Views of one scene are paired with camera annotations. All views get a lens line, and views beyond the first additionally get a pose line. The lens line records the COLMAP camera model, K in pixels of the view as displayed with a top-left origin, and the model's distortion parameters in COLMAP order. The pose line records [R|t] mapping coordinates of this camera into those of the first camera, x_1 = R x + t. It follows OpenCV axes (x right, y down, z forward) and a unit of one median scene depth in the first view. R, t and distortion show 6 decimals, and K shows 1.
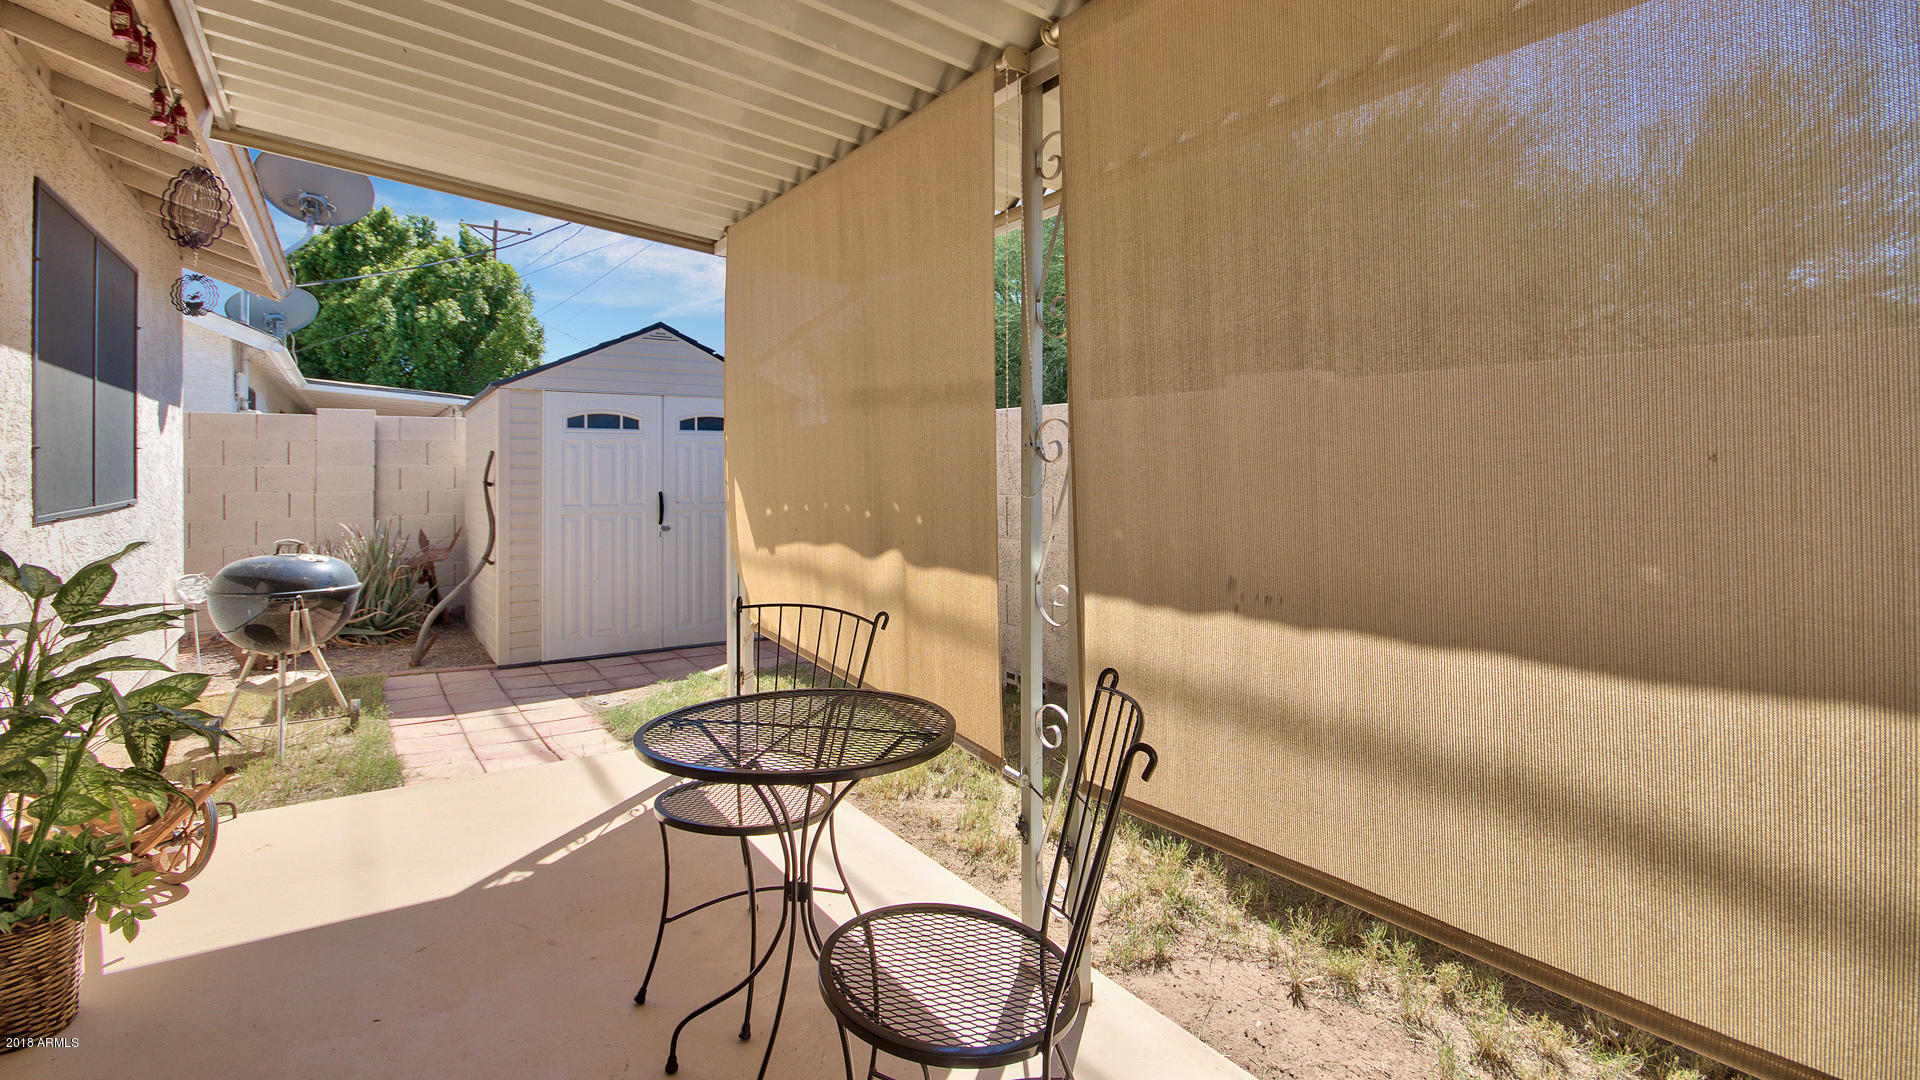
lens RADIAL K [[876.4, 0, 965.1], [0, 876.4, 439.9], [0, 0, 1]] dist [-0.004744, -0.001430]
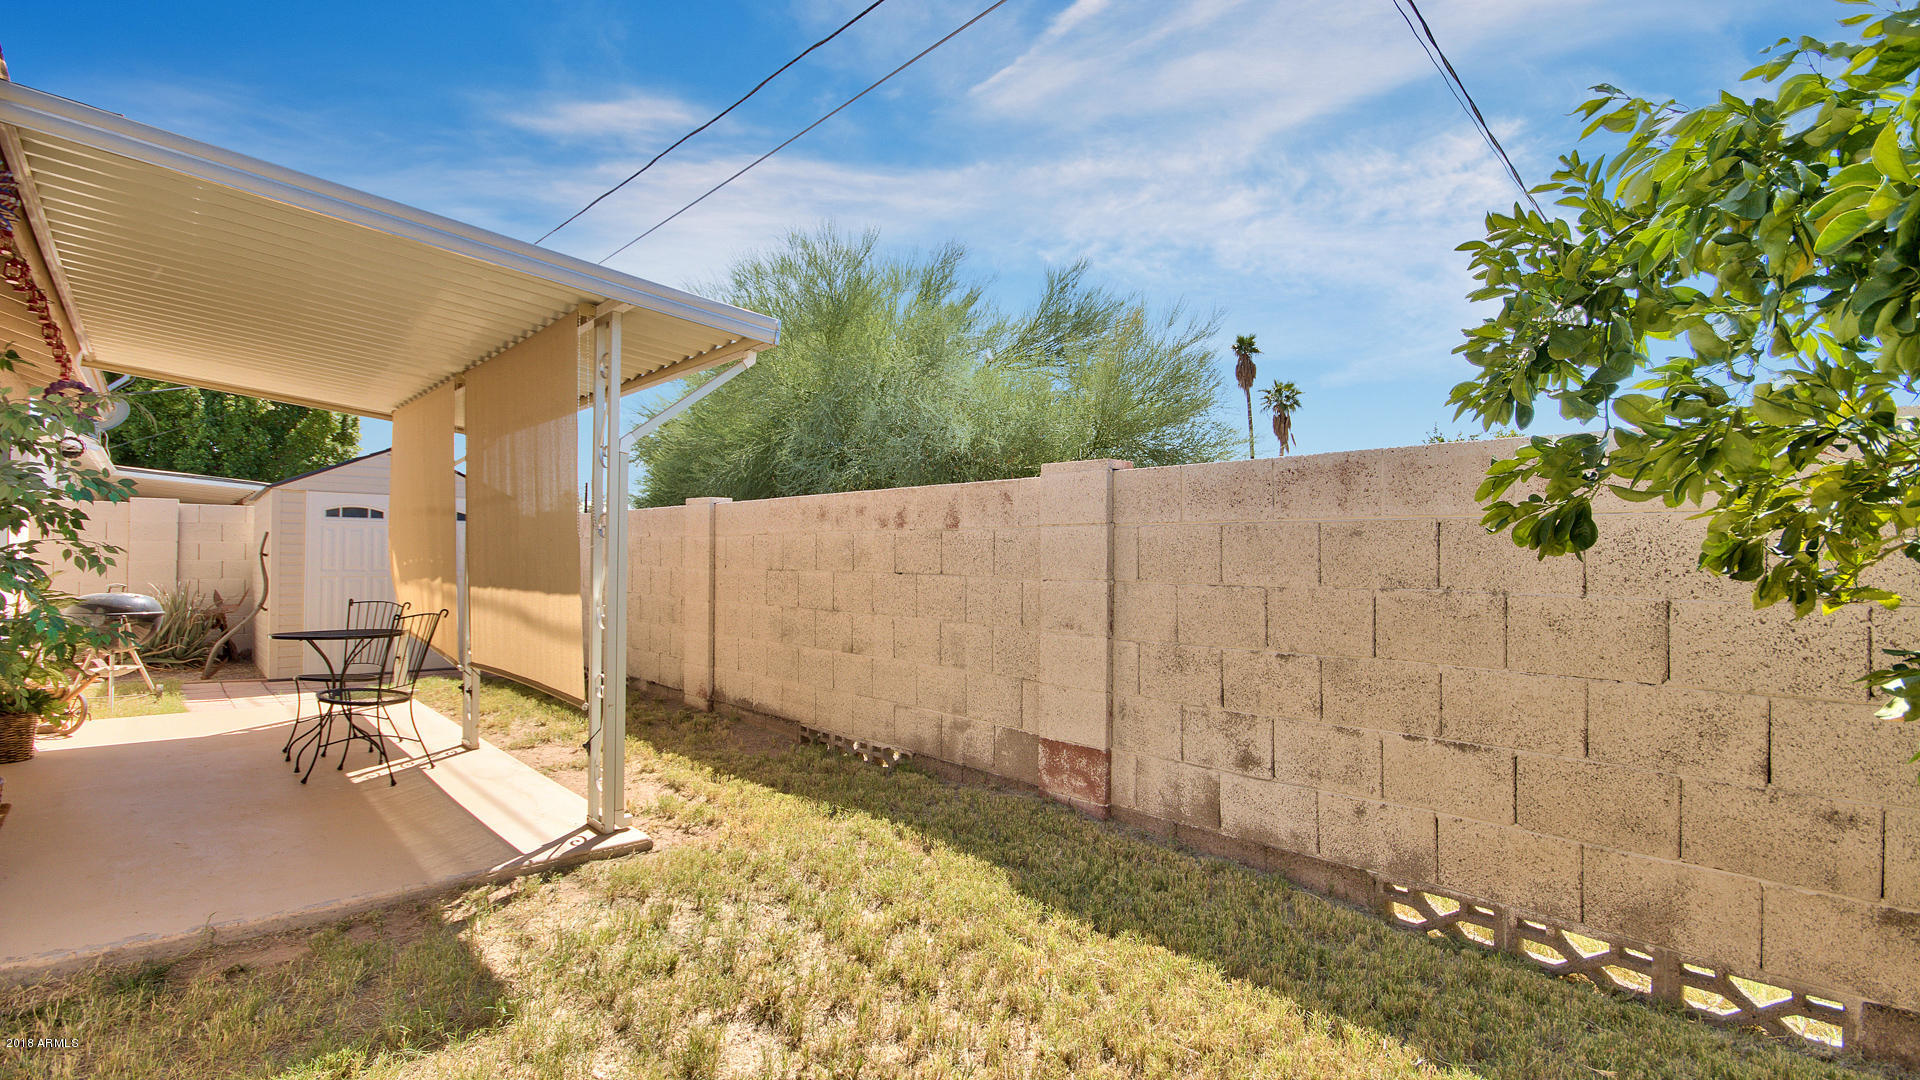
lens RADIAL K [[885.0, 0, 964.8], [0, 885.0, 536.8], [0, 0, 1]] dist [-0.003981, -0.000437]
pose [[0.991253, 0.020323, 0.130400, 0.339449], [-0.021352, 0.999751, 0.006495, -0.010539], [-0.130236, -0.009222, 0.991440, -0.490194]]
